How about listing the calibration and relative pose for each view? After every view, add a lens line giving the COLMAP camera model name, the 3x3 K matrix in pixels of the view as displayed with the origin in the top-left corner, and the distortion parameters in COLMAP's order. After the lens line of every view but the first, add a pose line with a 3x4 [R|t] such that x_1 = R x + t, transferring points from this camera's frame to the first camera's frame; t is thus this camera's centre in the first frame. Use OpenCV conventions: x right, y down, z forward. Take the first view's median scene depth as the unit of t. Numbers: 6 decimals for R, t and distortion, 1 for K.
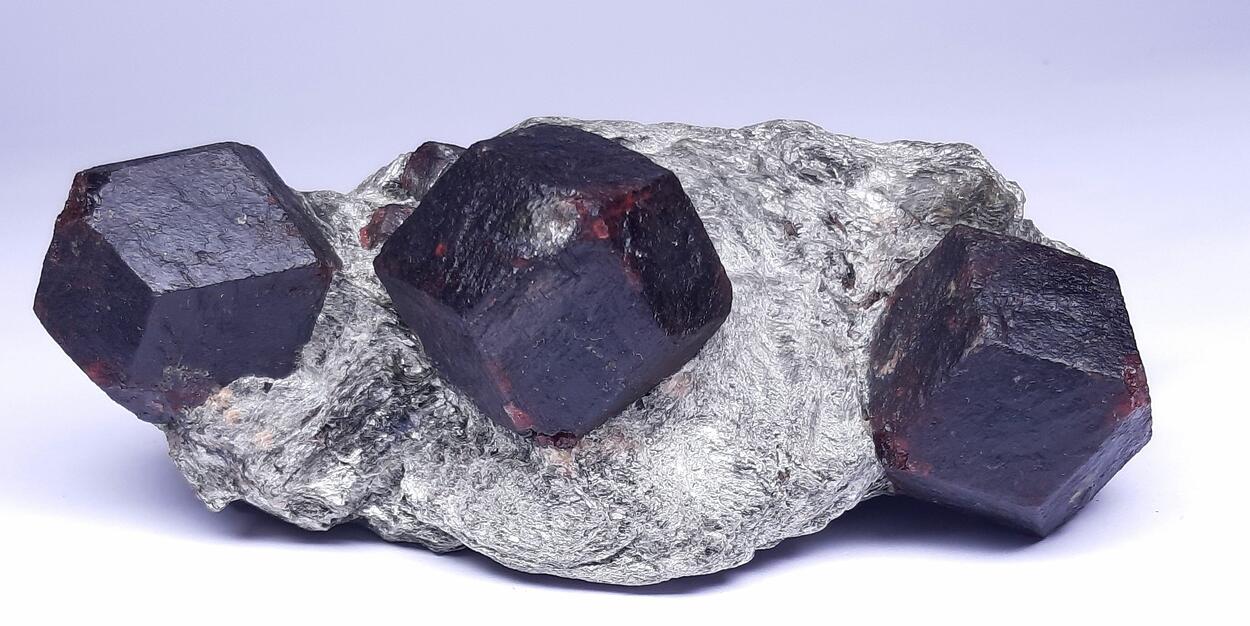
lens RADIAL K [[2065.4, 0, 618.4], [0, 2065.4, 573.2], [0, 0, 1]] dist [0.277158, -1.538621]
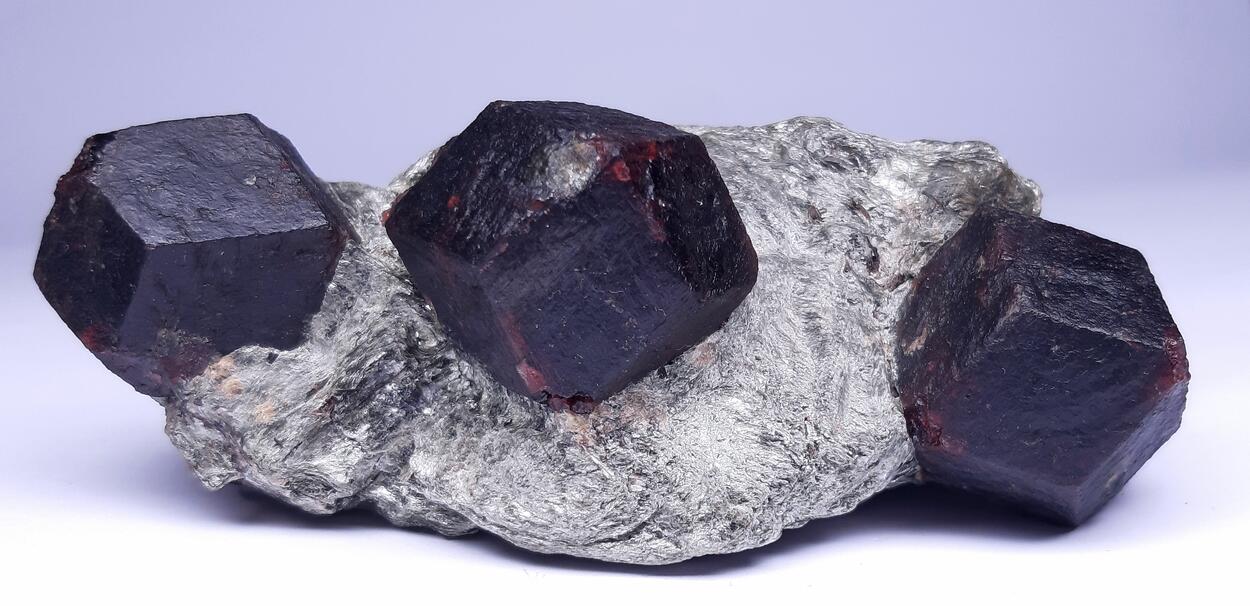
lens RADIAL K [[1456.0, 0, 710.2], [0, 1456.0, 387.5], [0, 0, 1]] dist [0.187996, -0.725316]
pose [[0.999189, 0.012025, 0.038432, 0.006746], [-0.004851, 0.983366, -0.181568, 0.046568], [-0.039976, 0.181234, 0.982627, 0.336477]]
